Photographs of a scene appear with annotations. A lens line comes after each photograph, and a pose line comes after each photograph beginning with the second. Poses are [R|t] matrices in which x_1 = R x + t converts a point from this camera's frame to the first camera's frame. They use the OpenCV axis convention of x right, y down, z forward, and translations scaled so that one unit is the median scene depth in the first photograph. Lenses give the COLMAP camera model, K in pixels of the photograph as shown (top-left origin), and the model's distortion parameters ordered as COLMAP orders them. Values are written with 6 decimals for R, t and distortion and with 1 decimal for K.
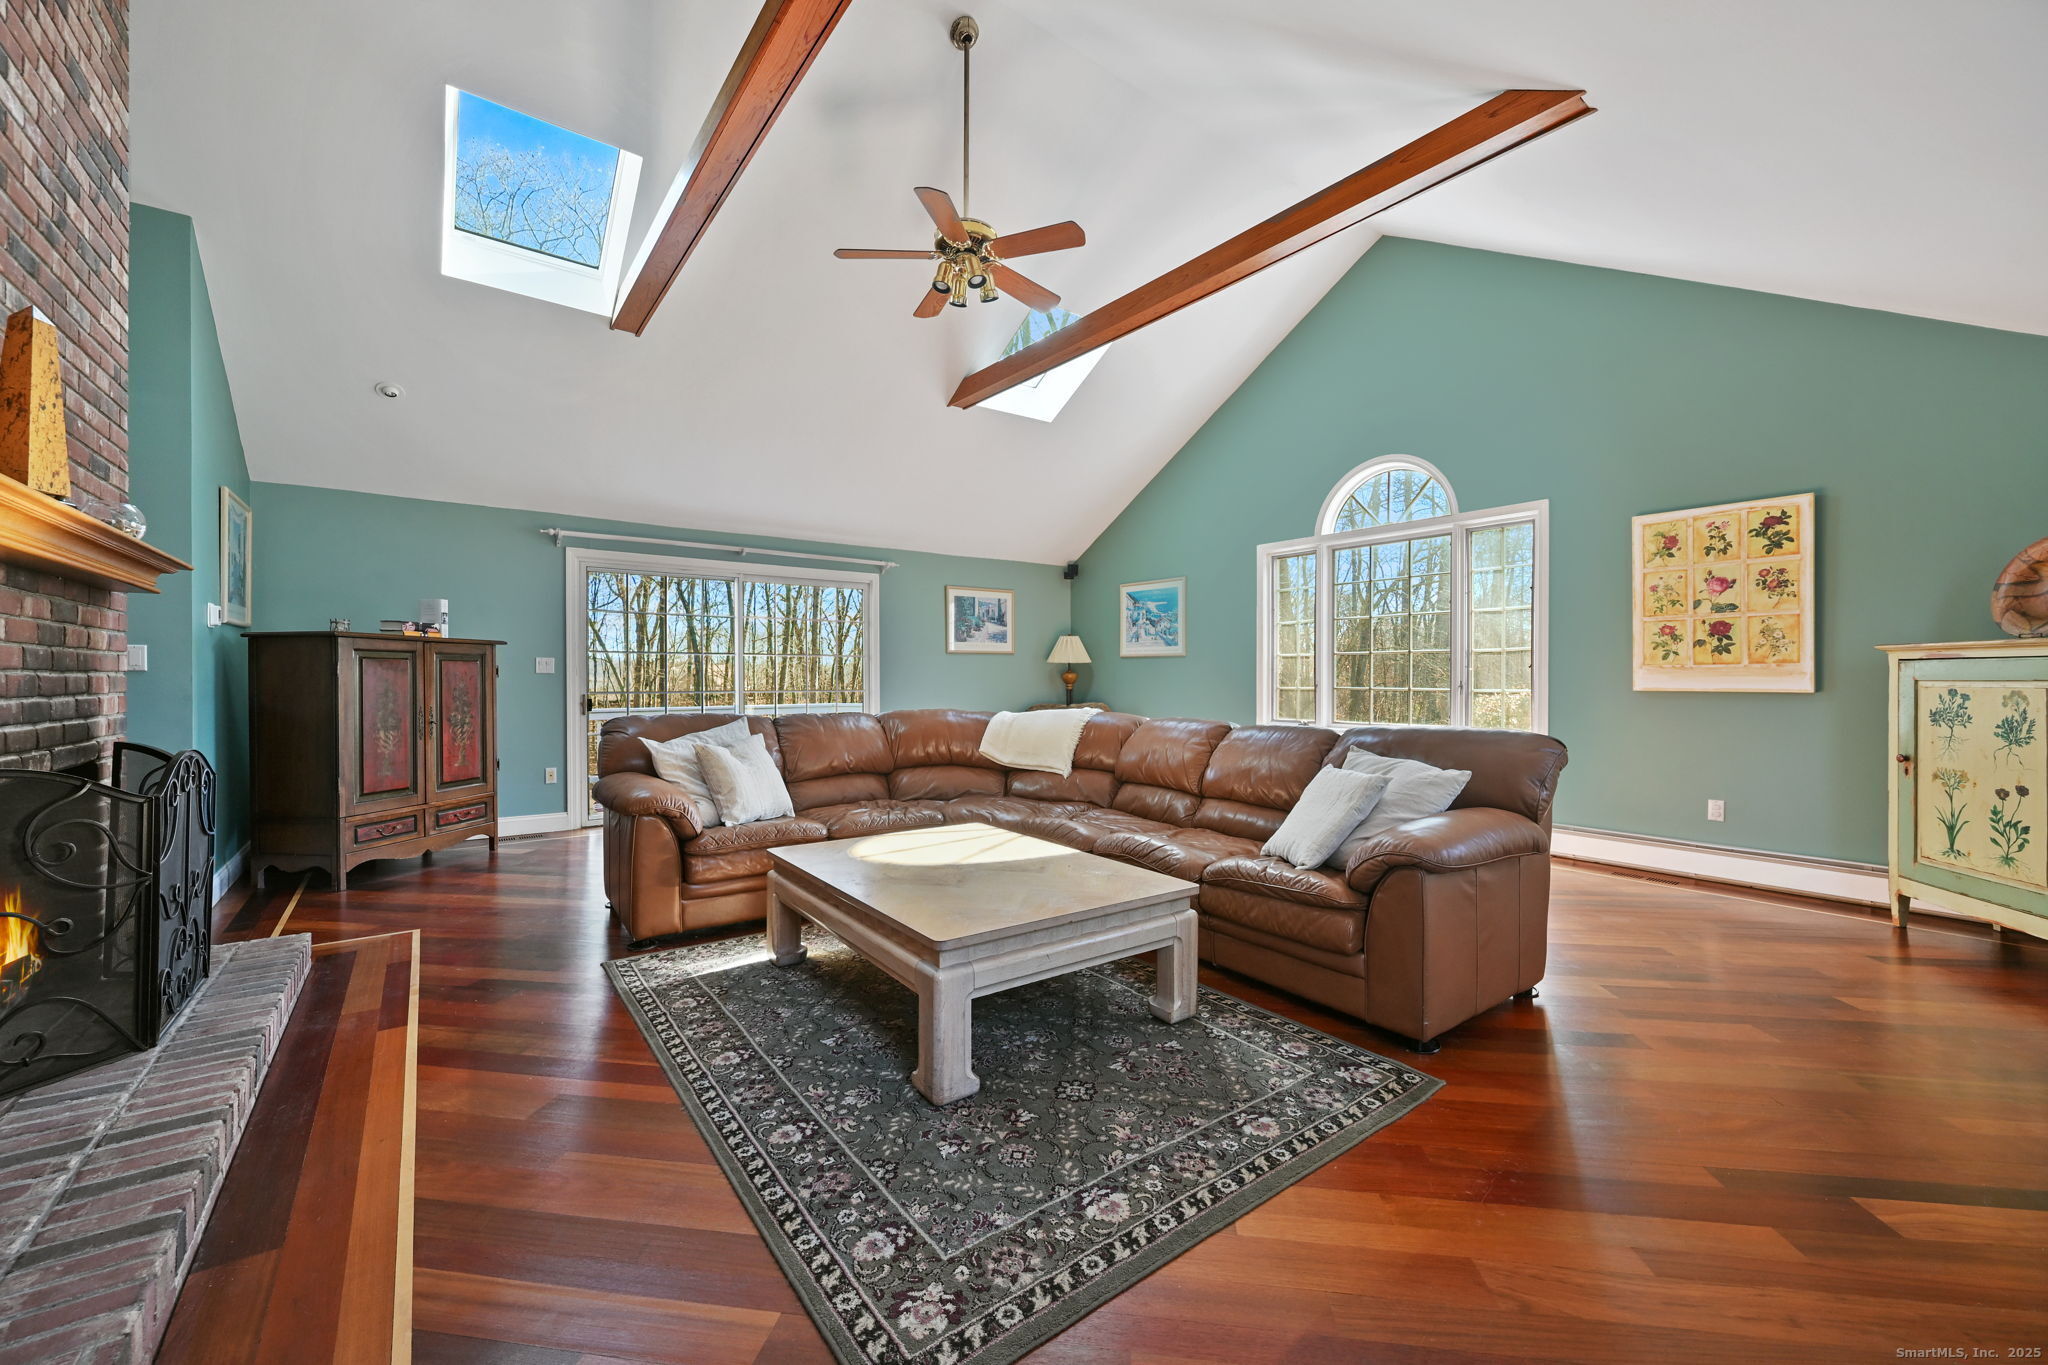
lens RADIAL K [[800.6, 0, 1027.0], [0, 800.6, 694.5], [0, 0, 1]] dist [-0.001328, 0.000259]
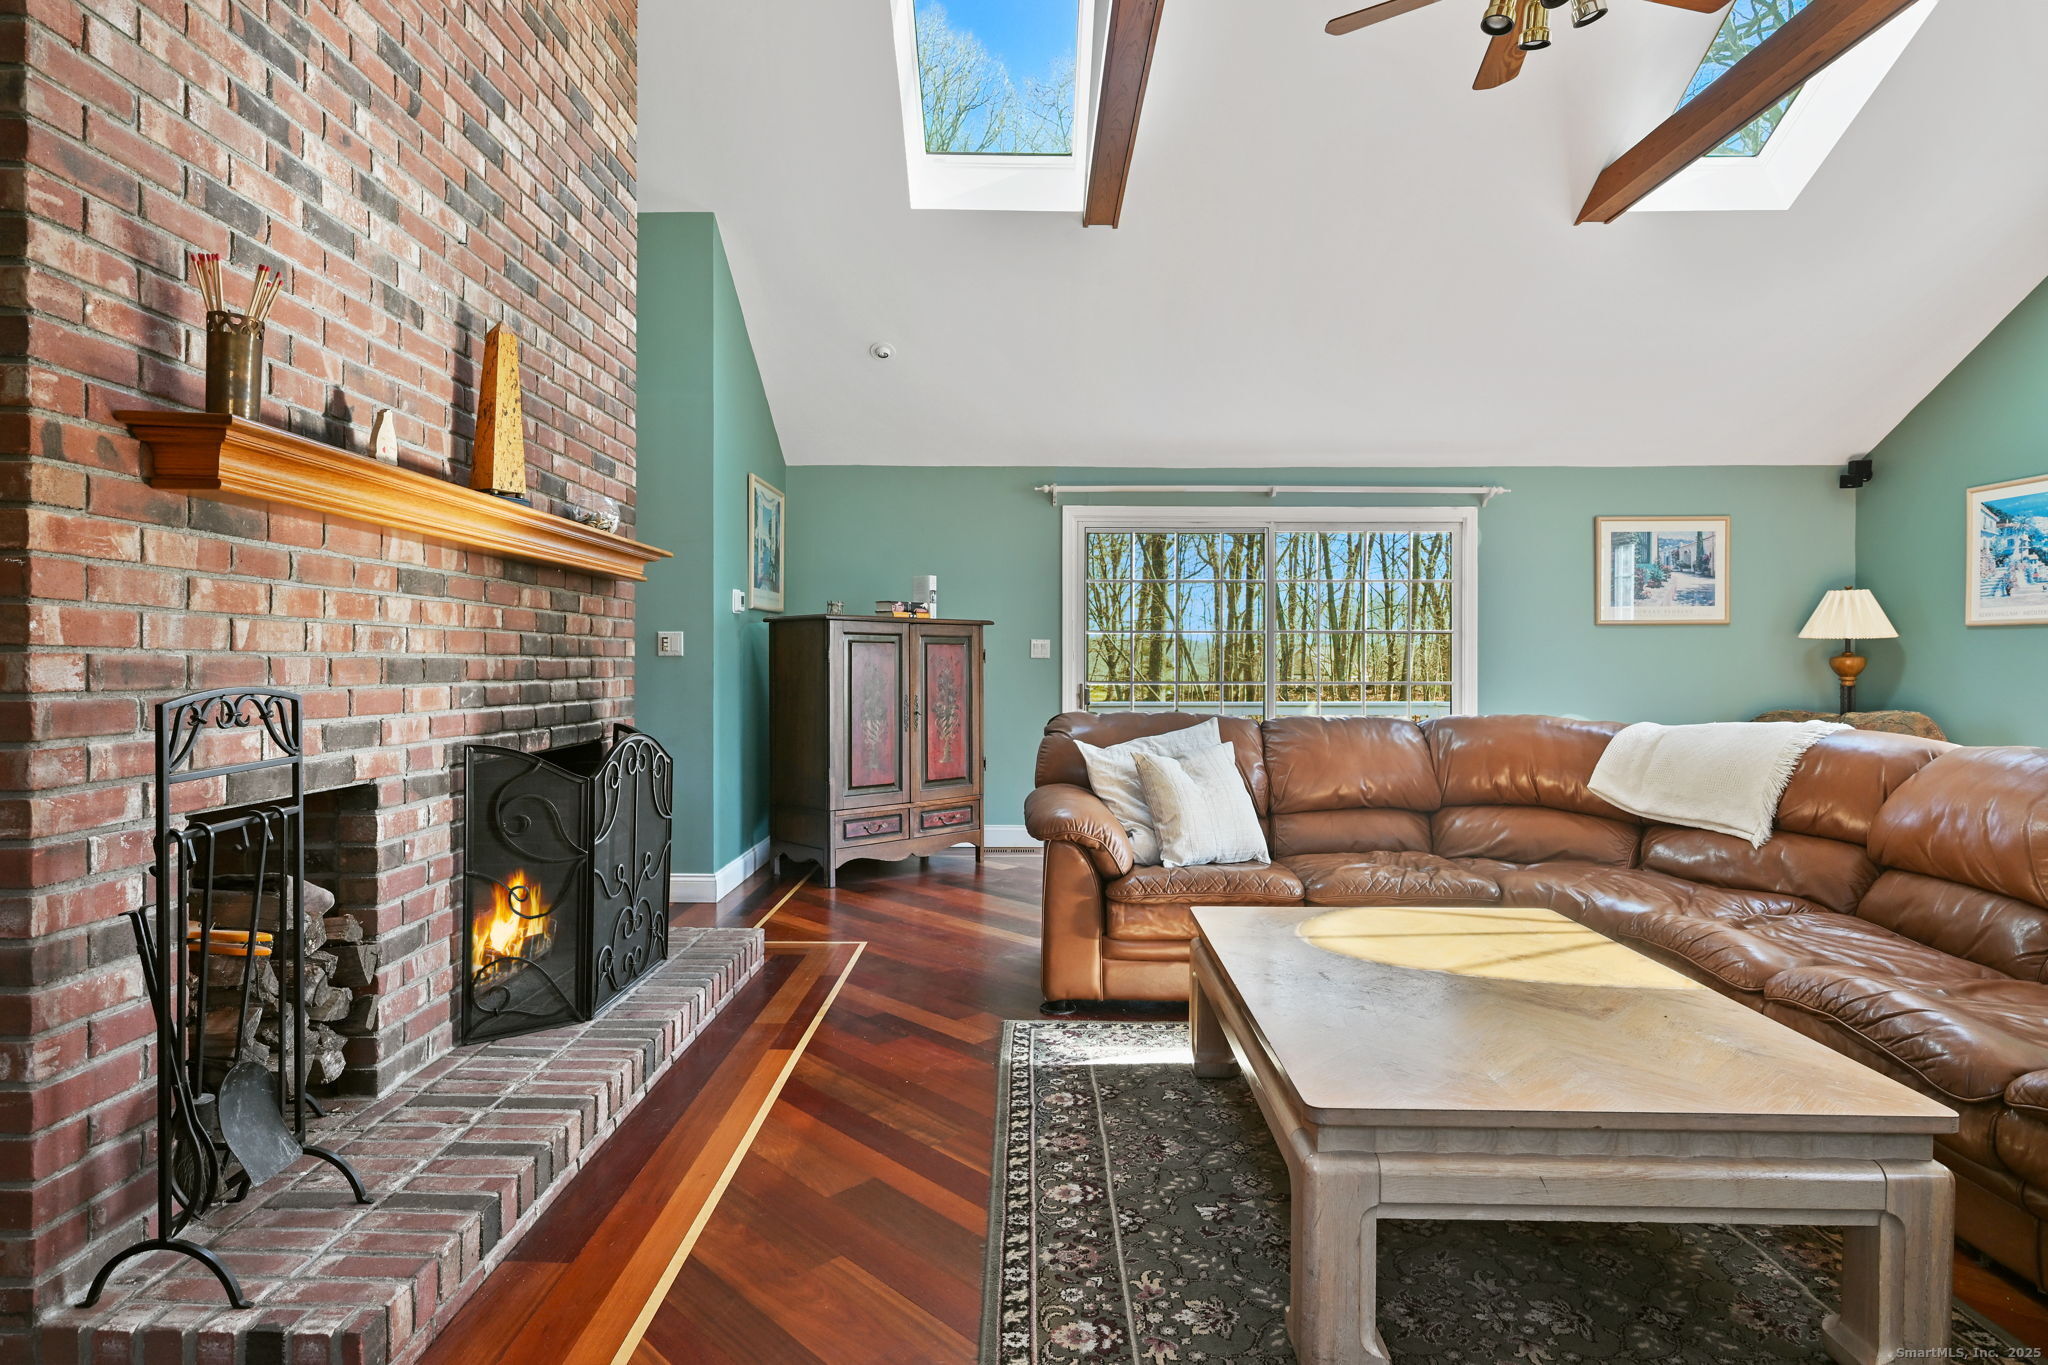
lens RADIAL K [[1085.6, 0, 1024.5], [0, 1085.6, 688.8], [0, 0, 1]] dist [-0.002884, 0.001012]
pose [[0.799434, 0.015680, -0.600550, 0.114656], [-0.014661, 0.999871, 0.006589, -0.002650], [0.600575, 0.003537, 0.799560, 0.129596]]
